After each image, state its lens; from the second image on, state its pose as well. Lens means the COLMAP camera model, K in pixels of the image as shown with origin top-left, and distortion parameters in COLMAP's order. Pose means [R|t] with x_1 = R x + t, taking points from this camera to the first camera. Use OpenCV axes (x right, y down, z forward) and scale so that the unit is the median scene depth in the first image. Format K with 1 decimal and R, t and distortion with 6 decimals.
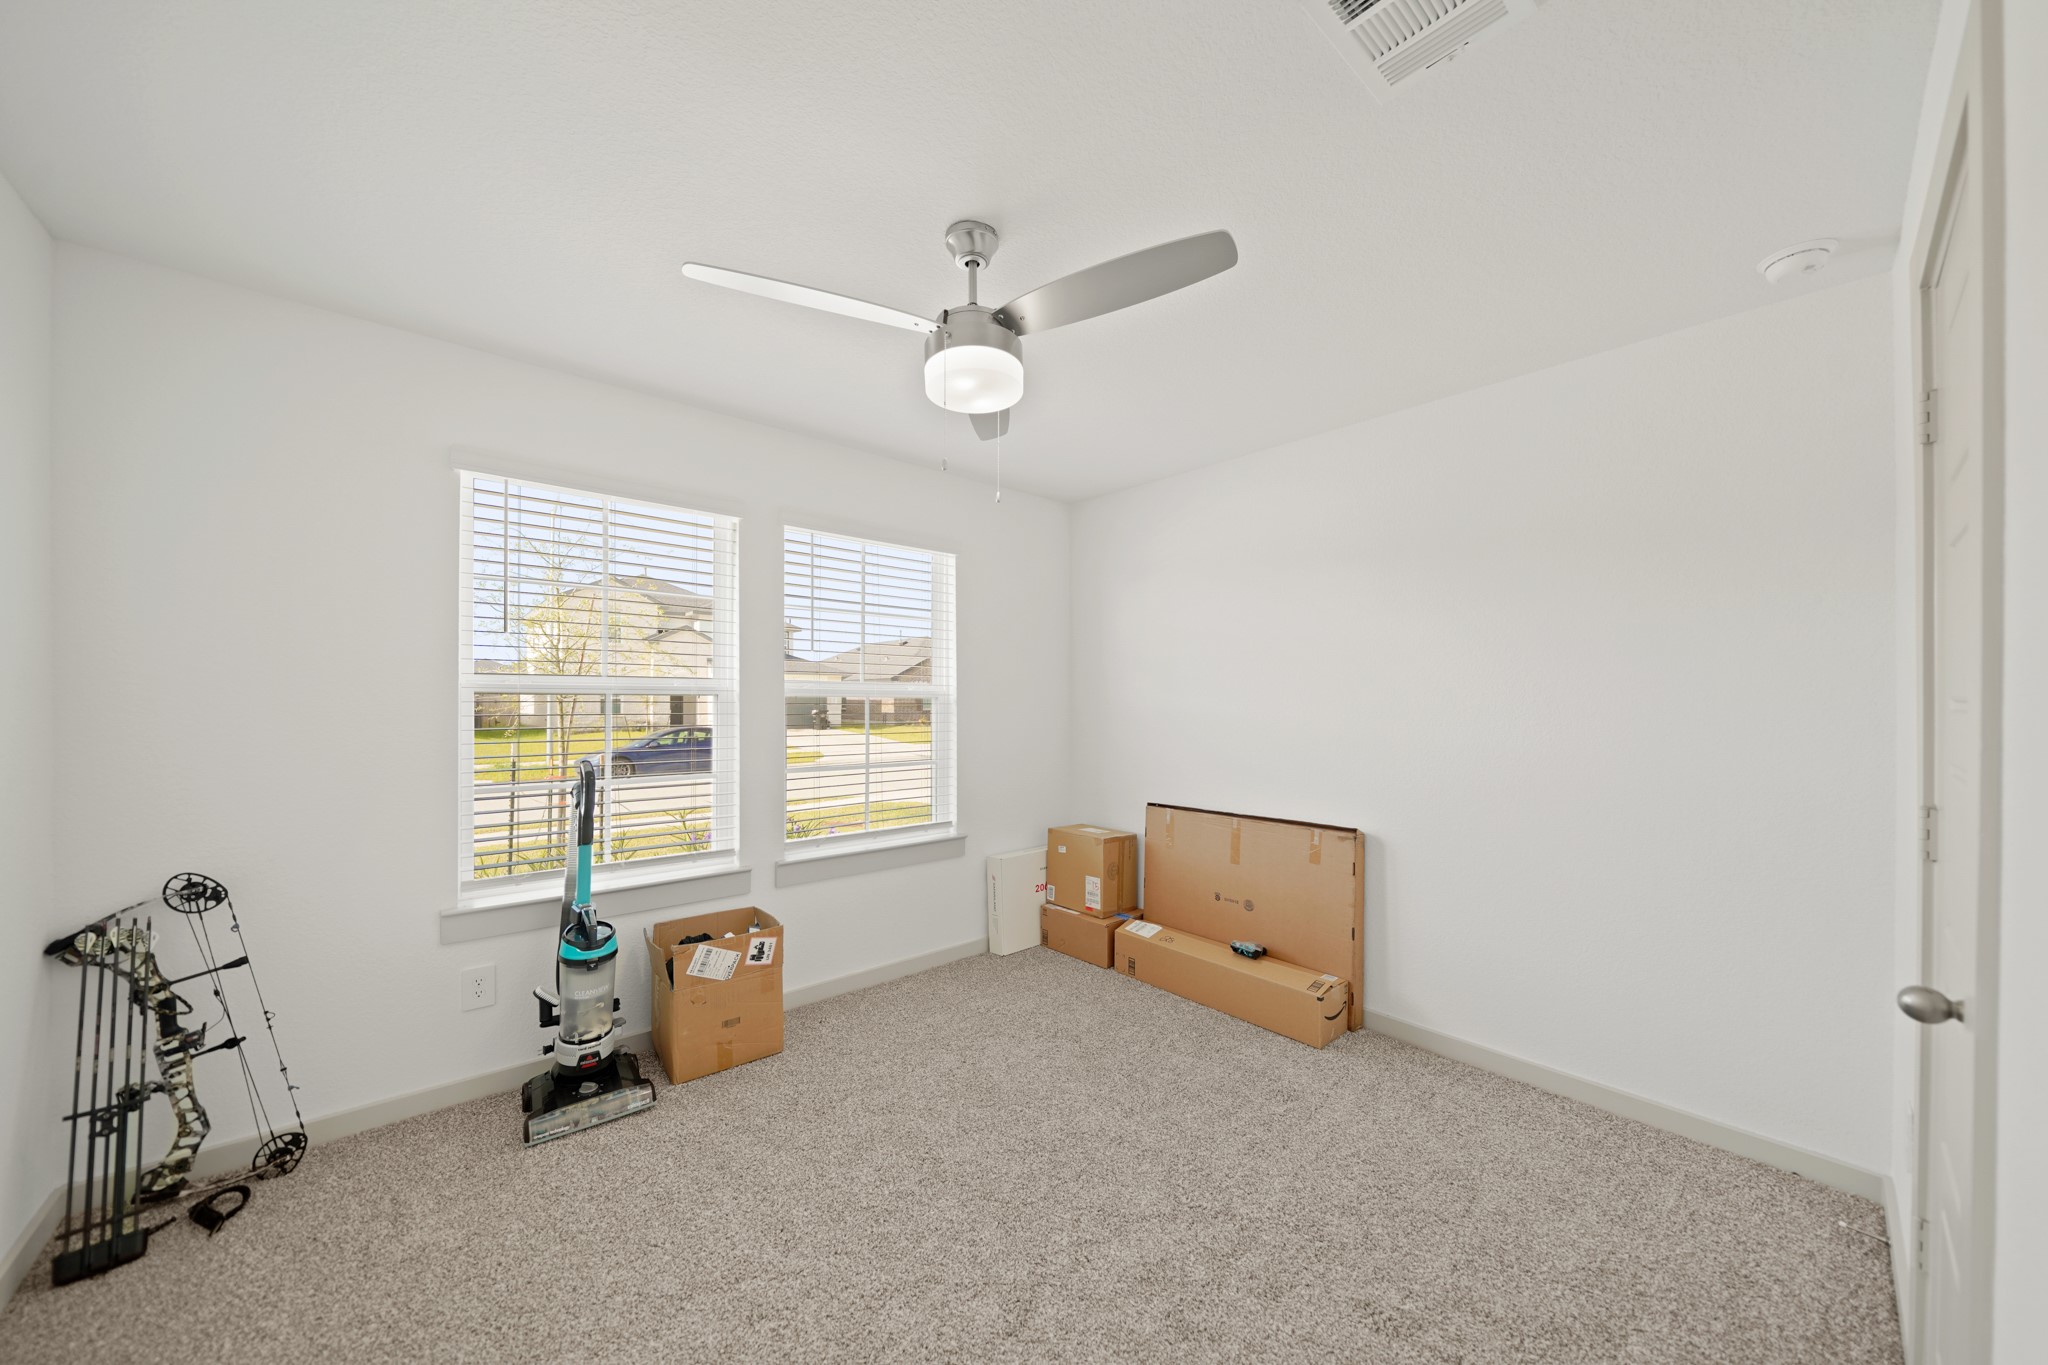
lens RADIAL K [[711.9, 0, 1029.4], [0, 711.9, 702.7], [0, 0, 1]] dist [-0.000179, -0.000100]
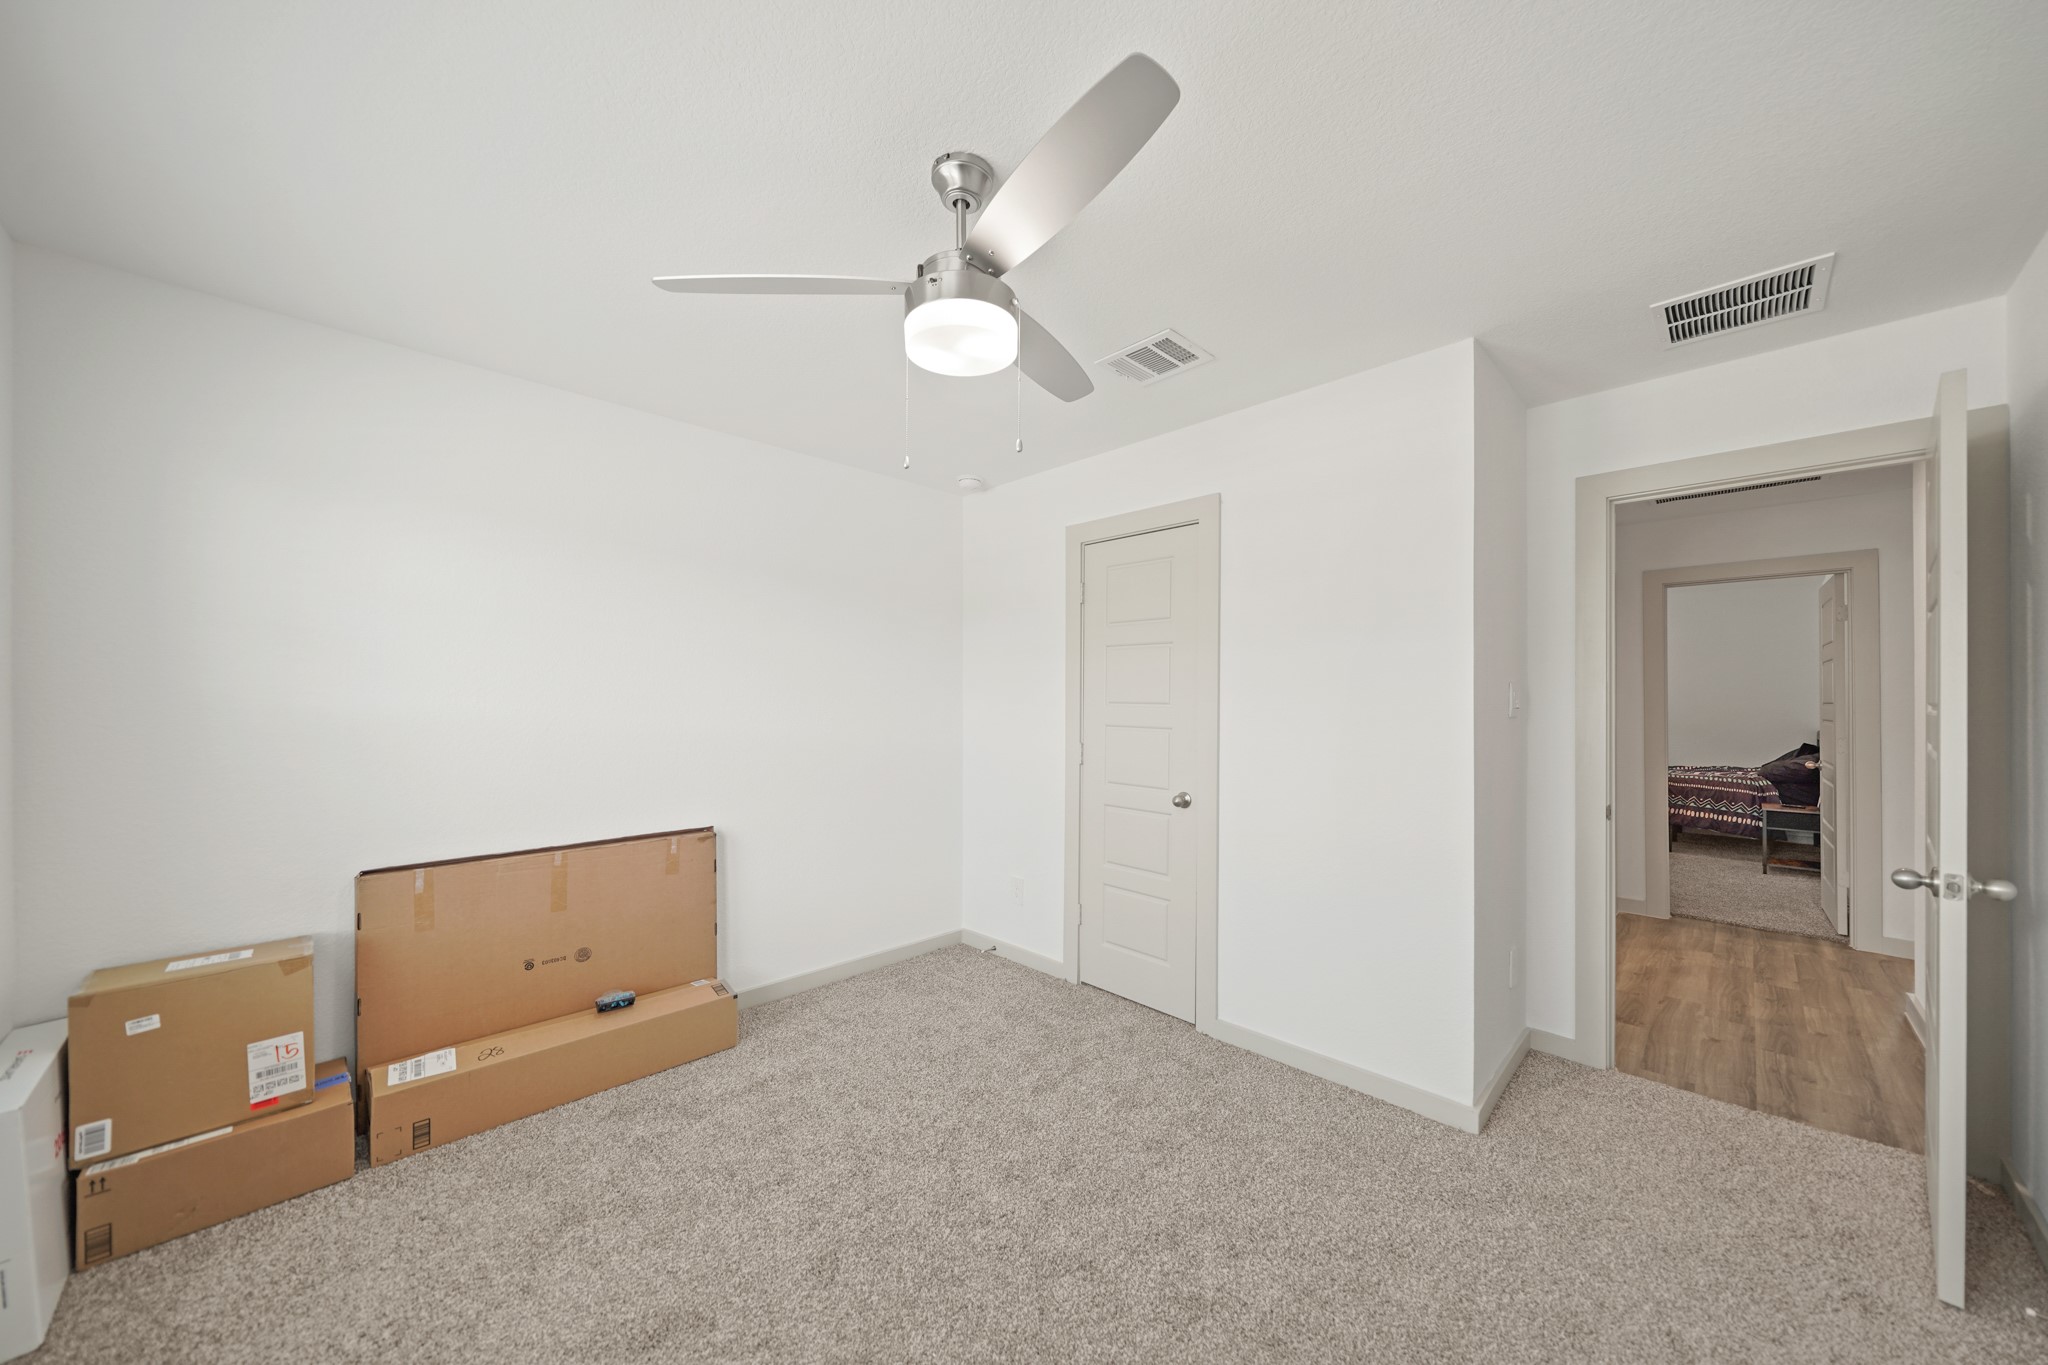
lens RADIAL K [[711.9, 0, 1029.4], [0, 711.9, 702.7], [0, 0, 1]] dist [-0.000179, -0.000100]
pose [[-0.057161, -0.000918, 0.998365, -0.524062], [0.003755, 0.999992, 0.001135, -0.000964], [-0.998358, 0.003814, -0.057157, 0.533353]]
